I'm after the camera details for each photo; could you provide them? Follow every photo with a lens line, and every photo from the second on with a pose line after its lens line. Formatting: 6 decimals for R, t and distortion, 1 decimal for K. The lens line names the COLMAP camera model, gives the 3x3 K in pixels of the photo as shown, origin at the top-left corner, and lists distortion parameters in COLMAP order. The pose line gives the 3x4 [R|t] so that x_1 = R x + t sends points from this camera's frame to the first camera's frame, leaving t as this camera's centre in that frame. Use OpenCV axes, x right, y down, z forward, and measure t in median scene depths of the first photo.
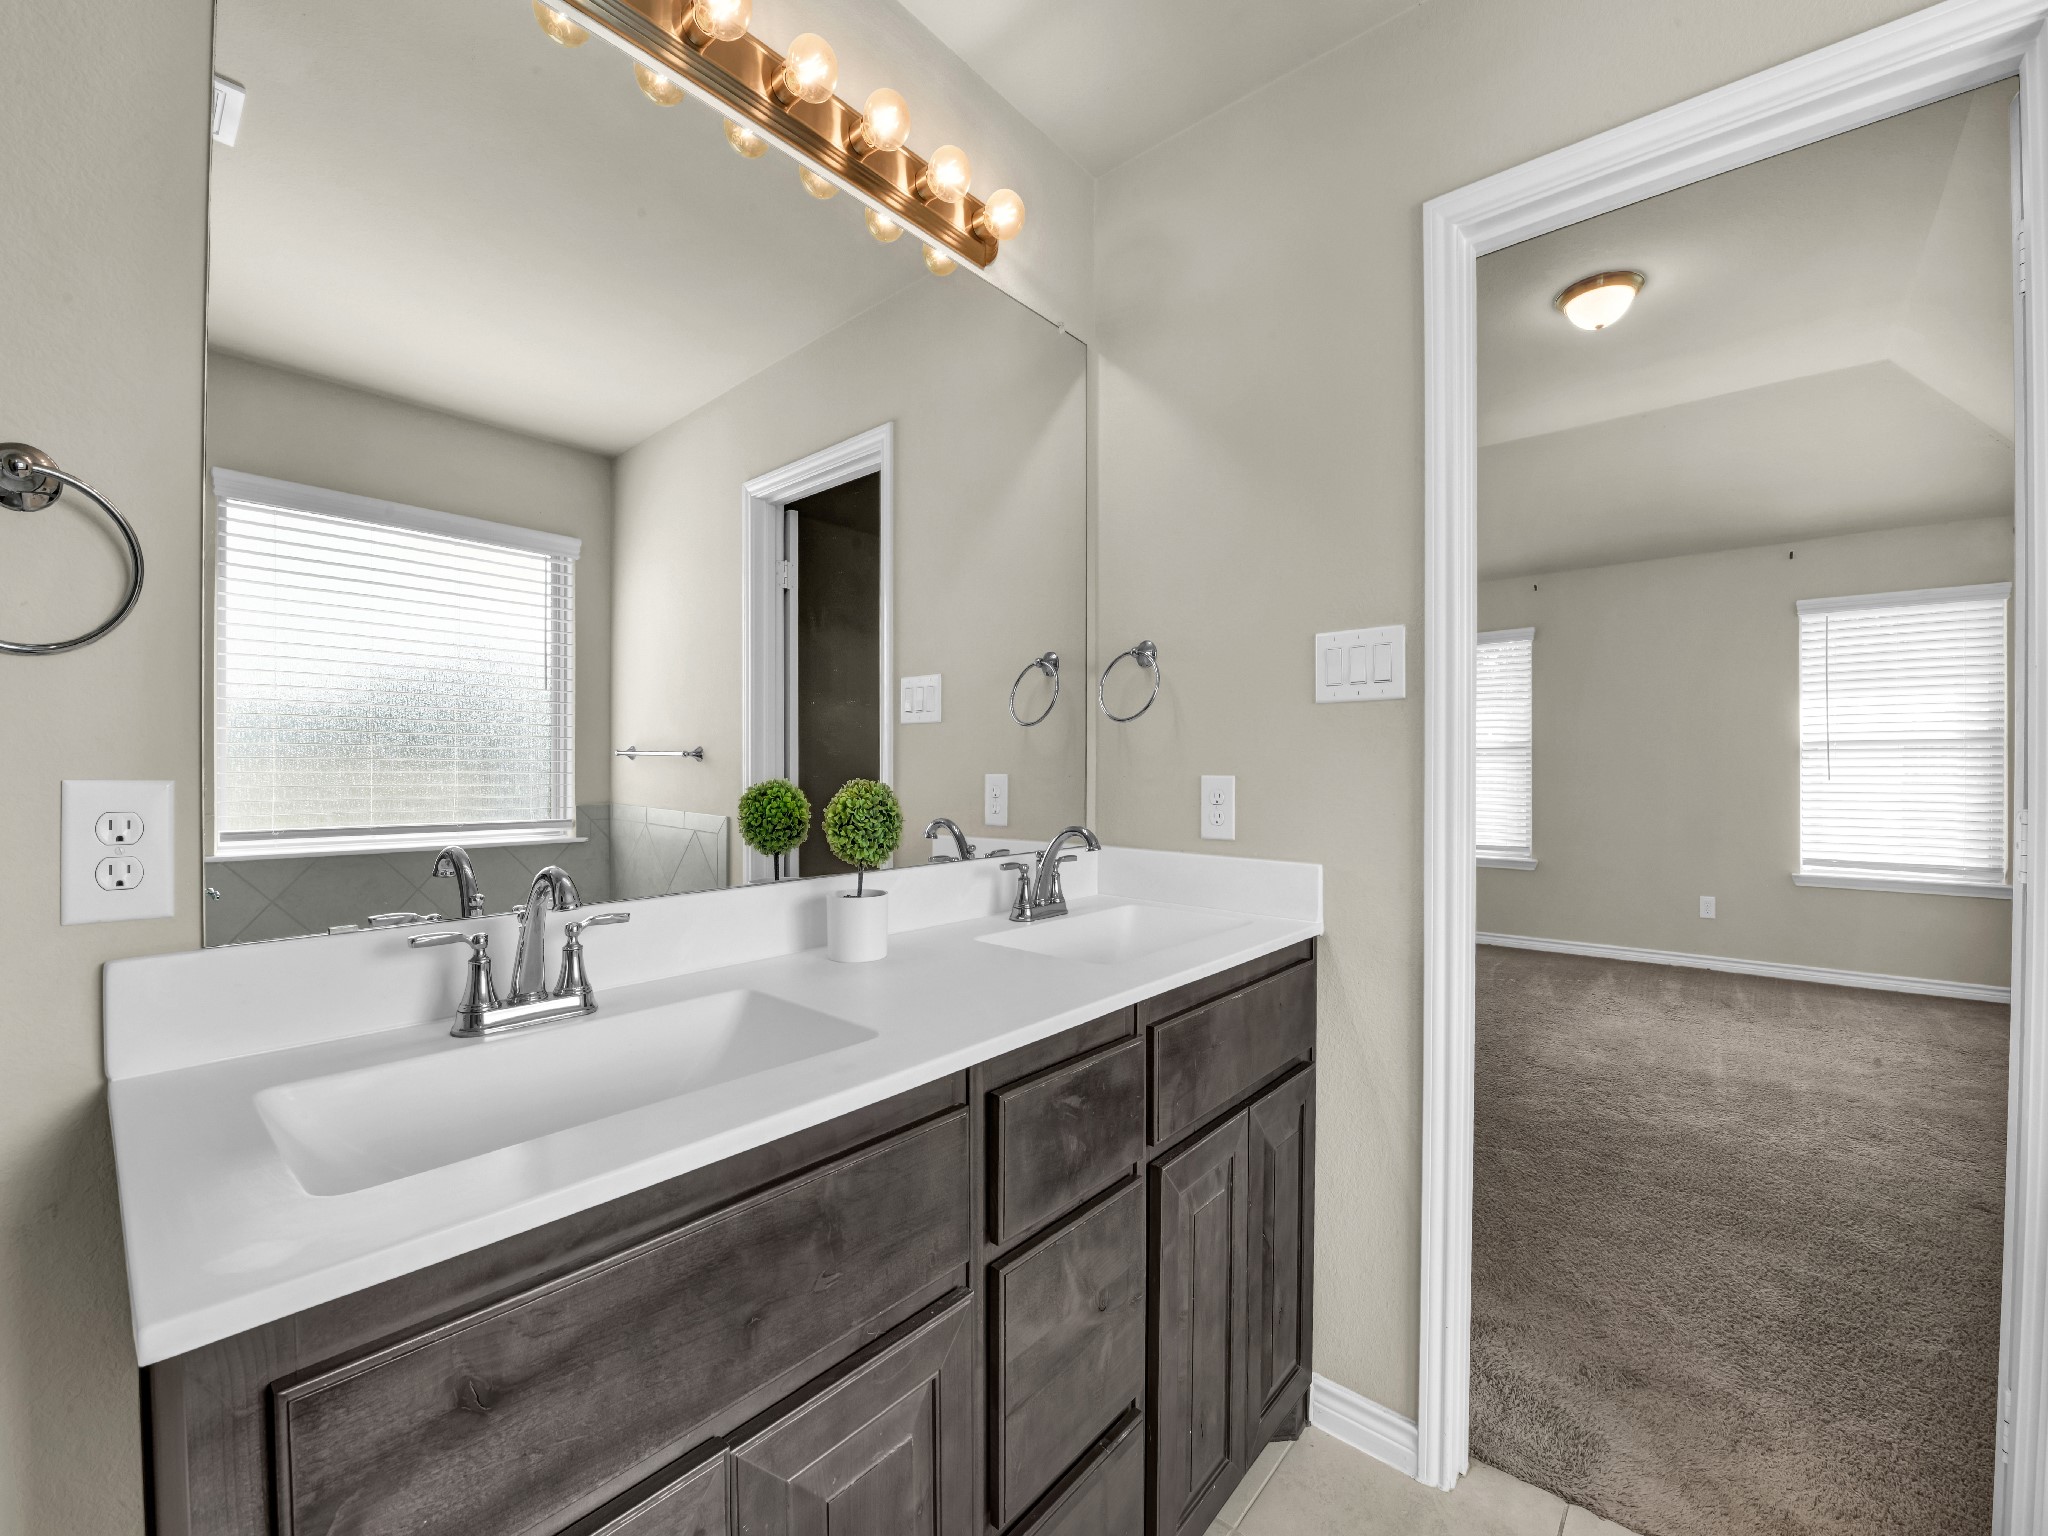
lens RADIAL K [[825.9, 0, 1024.4], [0, 825.9, 782.0], [0, 0, 1]] dist [-0.014670, 0.000003]
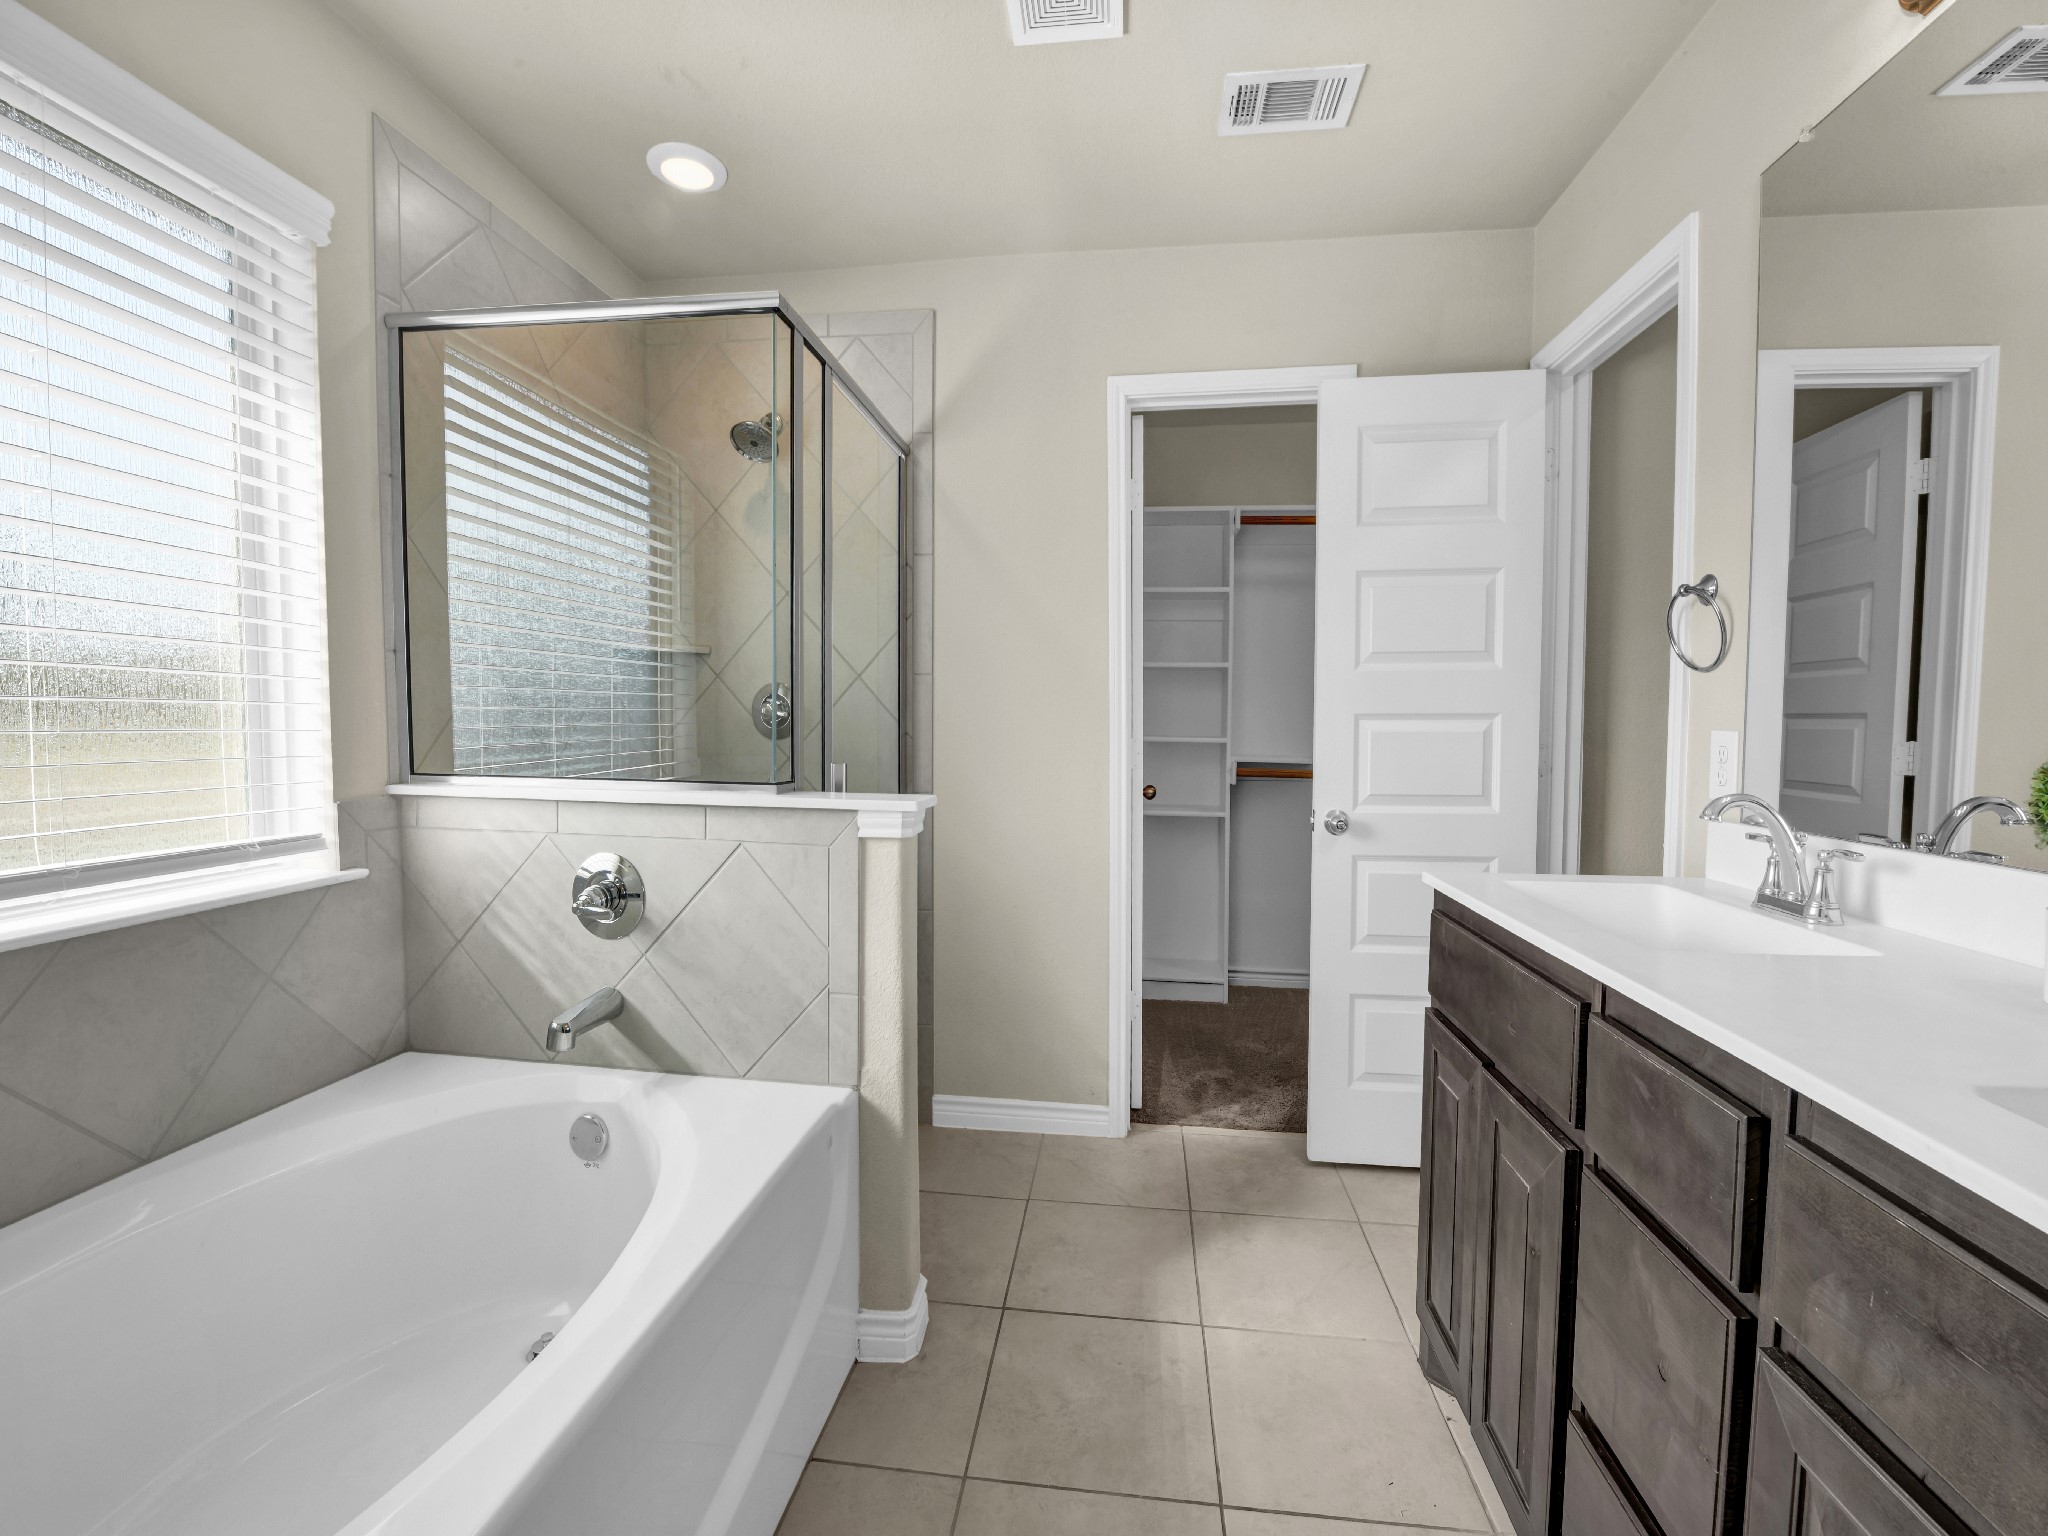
lens RADIAL K [[825.9, 0, 1024.4], [0, 825.9, 782.0], [0, 0, 1]] dist [-0.014670, 0.000003]
pose [[-0.831446, 0.034050, -0.554562, 1.096795], [-0.017017, 0.996091, 0.086673, -0.017335], [0.555345, 0.081501, -0.827617, 1.313124]]
